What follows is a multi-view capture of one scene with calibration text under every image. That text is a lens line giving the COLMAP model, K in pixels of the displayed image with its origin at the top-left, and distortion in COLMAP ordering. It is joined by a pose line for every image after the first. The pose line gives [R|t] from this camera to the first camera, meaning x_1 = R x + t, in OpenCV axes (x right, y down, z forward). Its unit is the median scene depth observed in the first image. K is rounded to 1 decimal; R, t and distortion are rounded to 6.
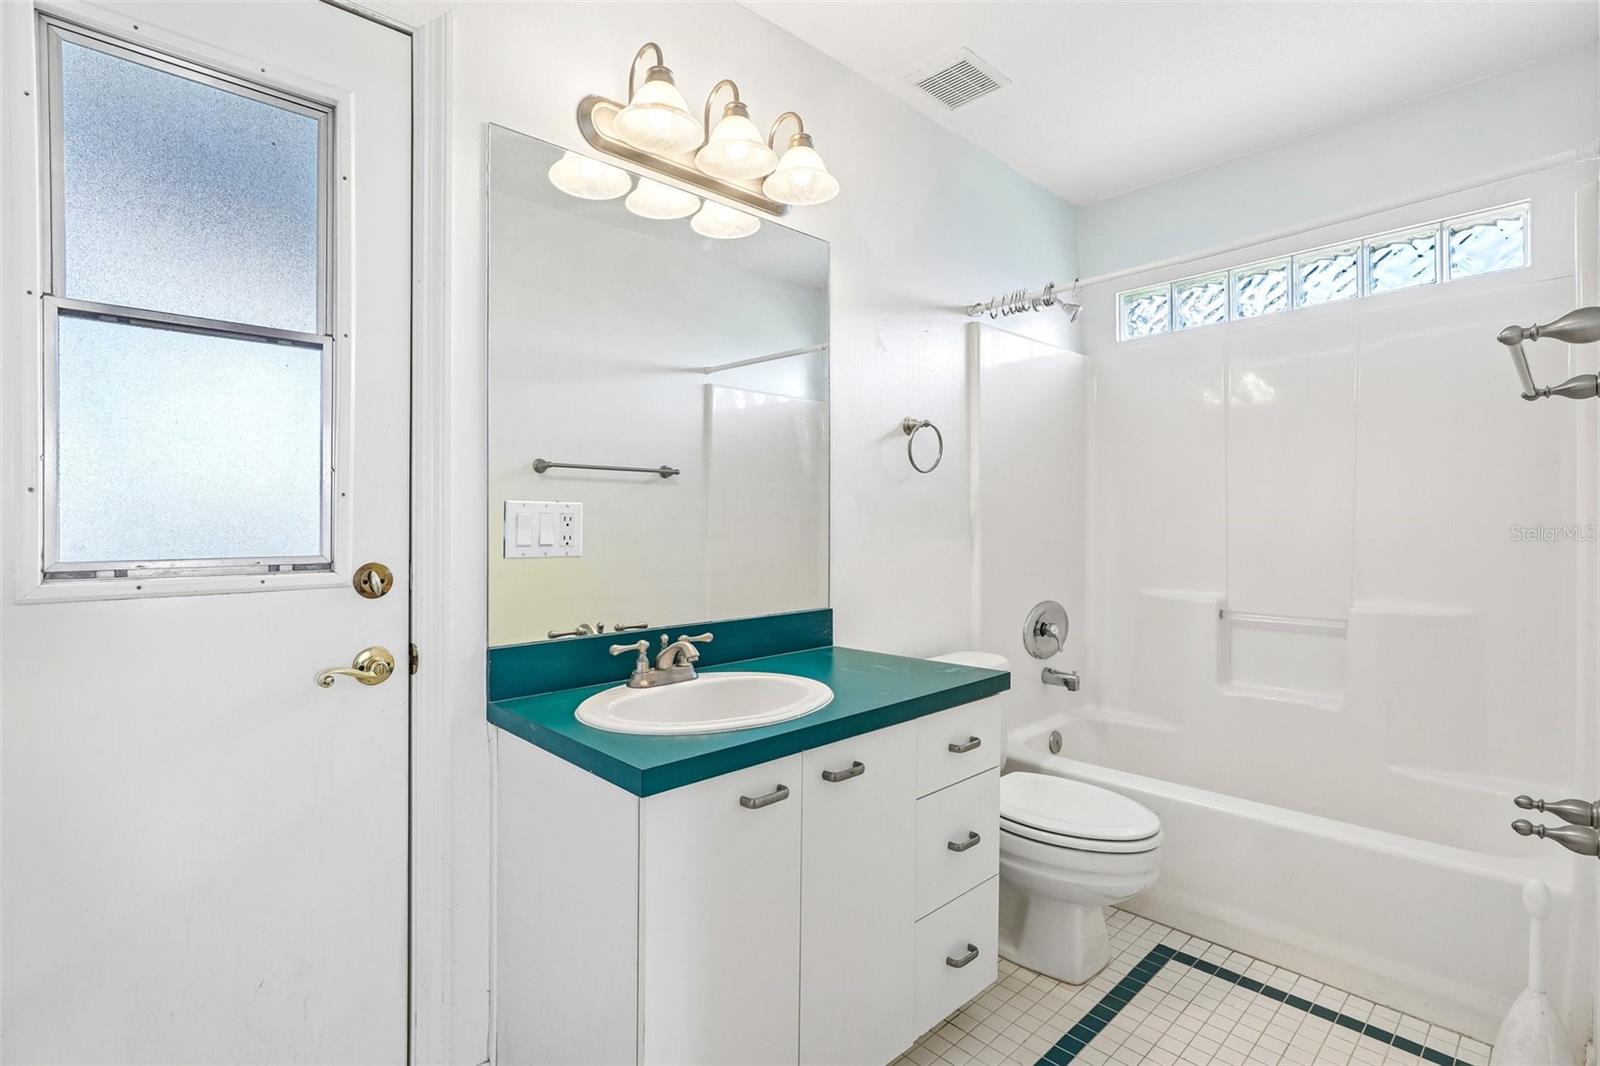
lens RADIAL K [[748.5, 0, 803.9], [0, 748.5, 523.4], [0, 0, 1]] dist [-0.032559, 0.010521]
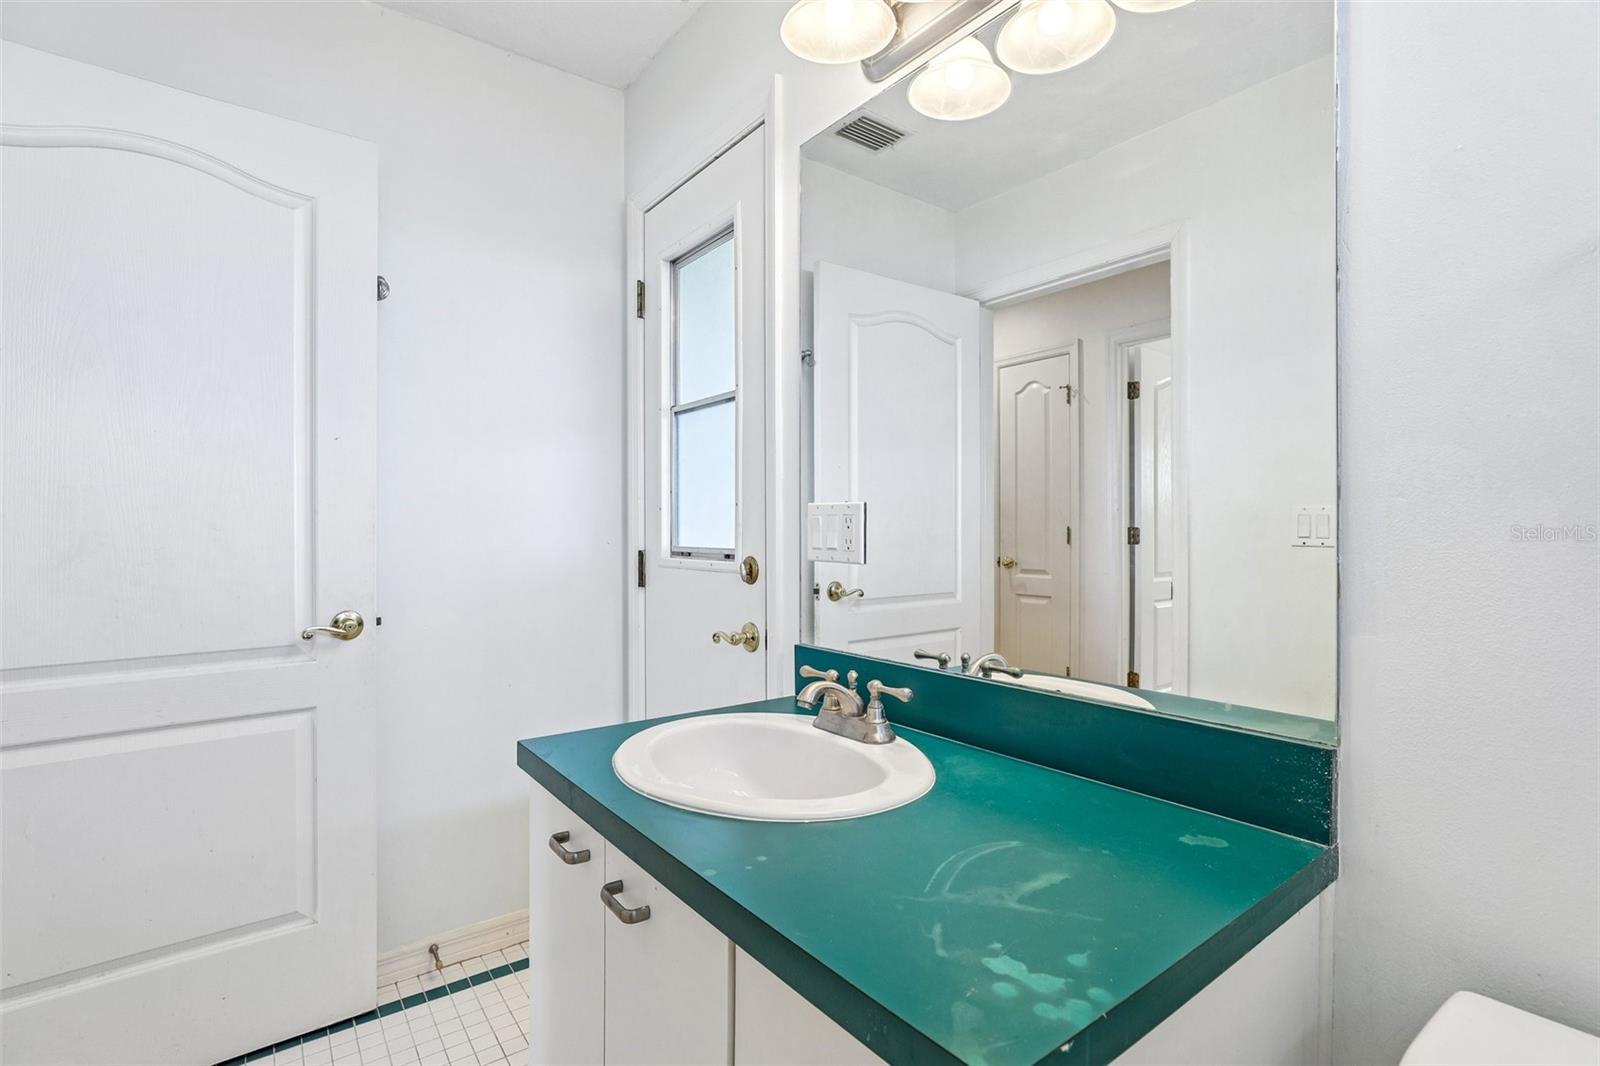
lens RADIAL K [[748.5, 0, 803.9], [0, 748.5, 523.4], [0, 0, 1]] dist [-0.032559, 0.010521]
pose [[-0.102660, 0.001686, -0.994715, 0.706109], [0.008224, 0.999966, 0.000846, -0.004554], [0.994683, -0.008093, -0.102670, 1.250745]]
